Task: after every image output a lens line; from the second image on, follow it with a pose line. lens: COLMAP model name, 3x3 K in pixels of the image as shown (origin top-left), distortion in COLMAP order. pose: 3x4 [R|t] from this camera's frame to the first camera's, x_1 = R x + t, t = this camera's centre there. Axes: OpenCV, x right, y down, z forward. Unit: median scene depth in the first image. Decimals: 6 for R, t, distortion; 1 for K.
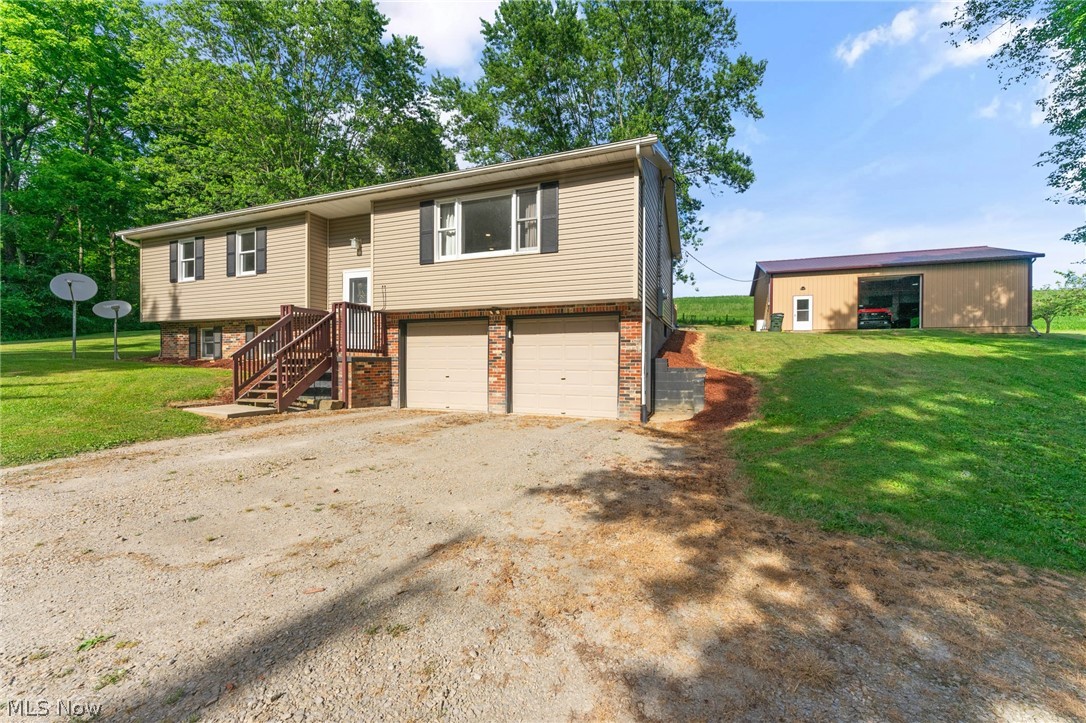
lens RADIAL K [[424.2, 0, 545.4], [0, 424.2, 360.6], [0, 0, 1]] dist [0.011176, 0.000132]
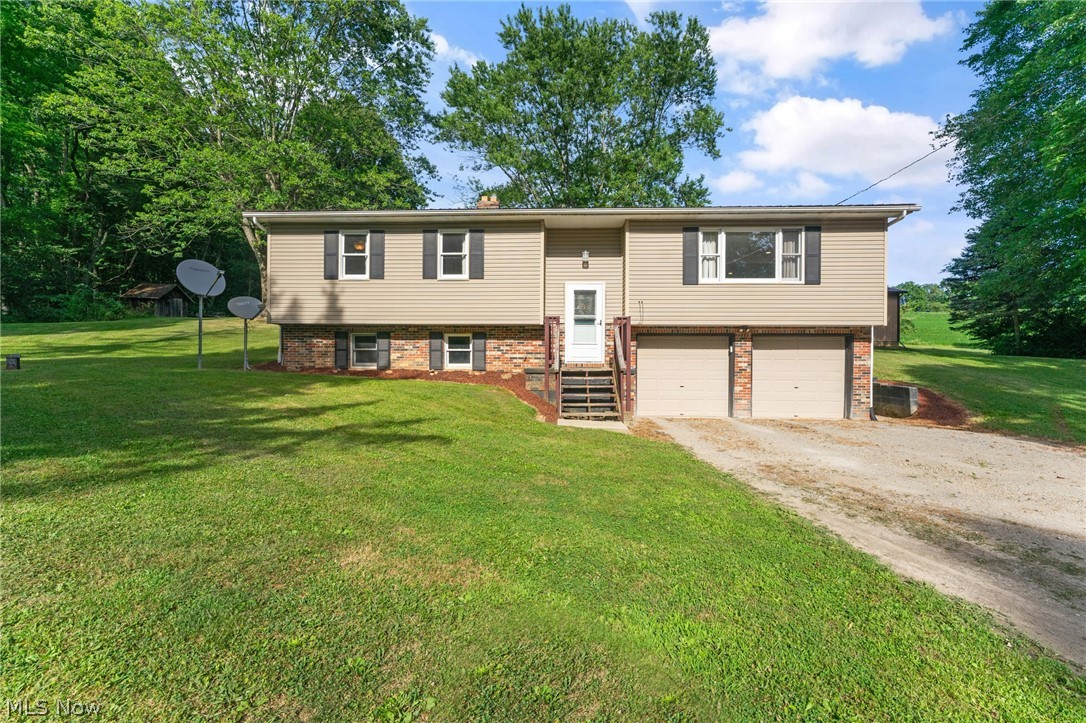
lens RADIAL K [[424.2, 0, 546.1], [0, 424.2, 361.1], [0, 0, 1]] dist [0.011176, 0.000132]
pose [[0.947612, 0.003849, 0.319400, -0.940678], [-0.003906, 0.999992, -0.000460, -0.026309], [-0.319399, -0.000812, 0.947620, 0.075100]]
